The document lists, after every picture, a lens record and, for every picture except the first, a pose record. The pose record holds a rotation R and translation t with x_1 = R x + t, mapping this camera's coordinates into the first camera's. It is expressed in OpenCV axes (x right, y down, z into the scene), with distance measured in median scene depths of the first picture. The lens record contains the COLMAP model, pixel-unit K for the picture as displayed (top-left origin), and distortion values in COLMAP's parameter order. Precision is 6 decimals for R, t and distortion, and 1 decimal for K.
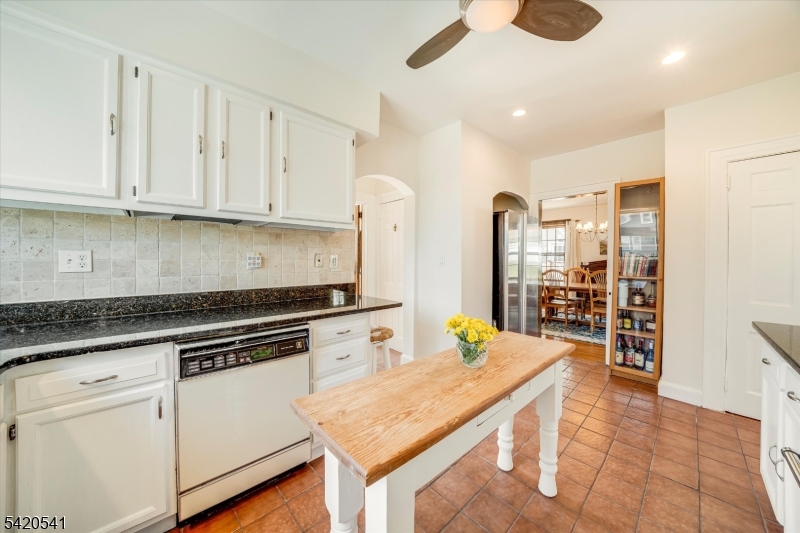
lens RADIAL K [[278.5, 0, 399.7], [0, 278.5, 258.6], [0, 0, 1]] dist [-0.019745, -0.000126]
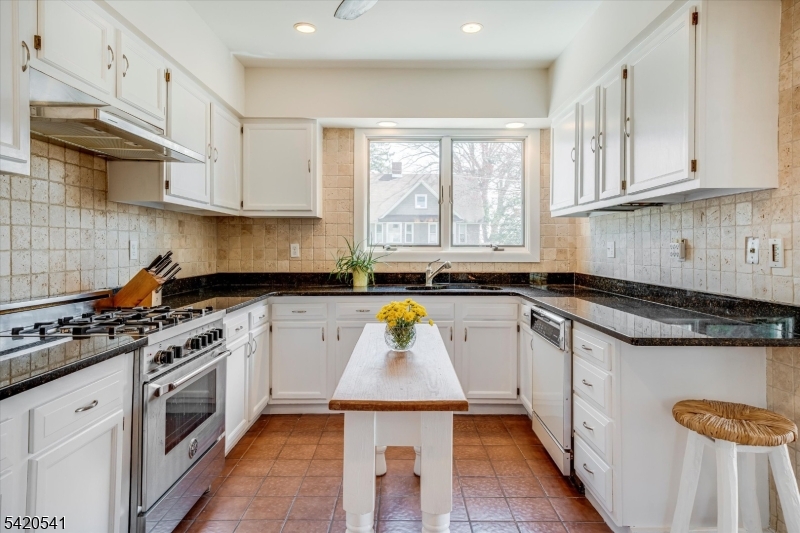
lens RADIAL K [[481.9, 0, 397.0], [0, 481.9, 247.9], [0, 0, 1]] dist [0.022153, 0.005866]
pose [[-0.686987, -0.005837, -0.726646, 0.892702], [-0.006465, 0.999977, -0.001922, 0.008942], [0.726641, 0.003377, -0.687009, 1.274959]]
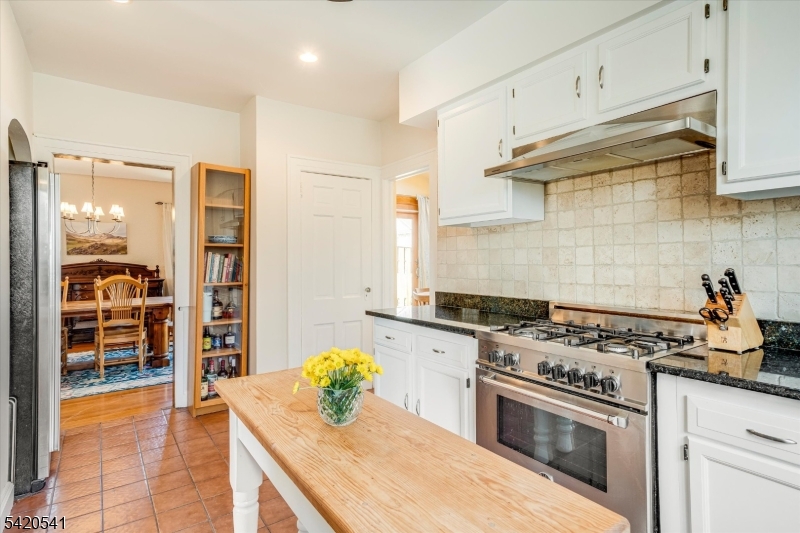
lens RADIAL K [[417.1, 0, 401.4], [0, 417.1, 258.8], [0, 0, 1]] dist [0.021433, -0.000087]
pose [[0.119327, -0.000485, 0.992855, -0.412304], [0.005932, 0.999982, -0.000224, -0.002308], [-0.992837, 0.005916, 0.119328, 0.425426]]
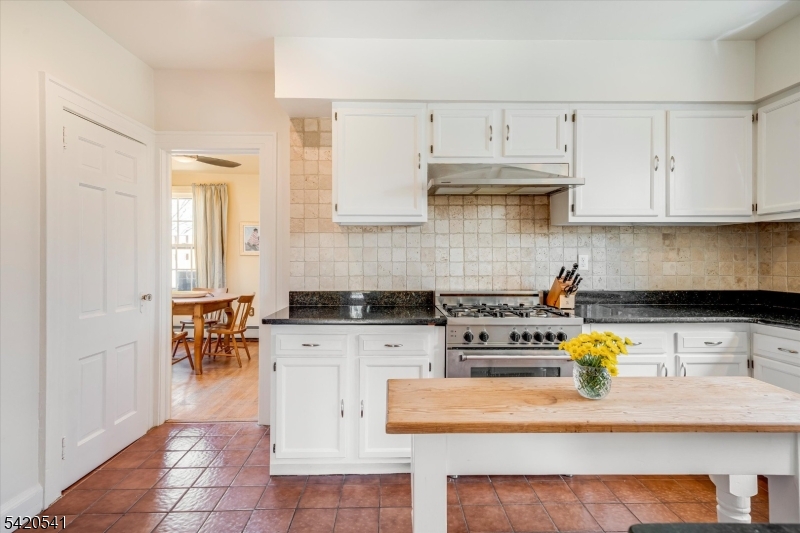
lens RADIAL K [[401.0, 0, 402.2], [0, 401.0, 258.1], [0, 0, 1]] dist [0.011696, 0.001001]
pose [[-0.754405, -0.005349, 0.656388, -0.044606], [-0.003123, 0.999985, 0.004560, -0.002094], [-0.656402, 0.001390, -0.754410, 1.265734]]
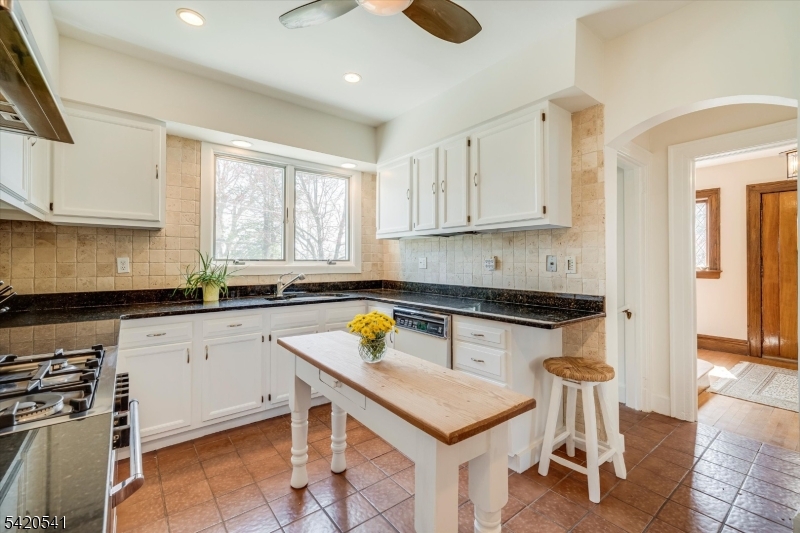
lens RADIAL K [[348.1, 0, 396.9], [0, 348.1, 258.6], [0, 0, 1]] dist [0.000432, 0.000173]
pose [[-0.088372, -0.014001, -0.995989, 0.905204], [-0.003307, 0.999900, -0.013762, 0.008758], [0.996082, 0.002078, -0.088409, 0.696643]]
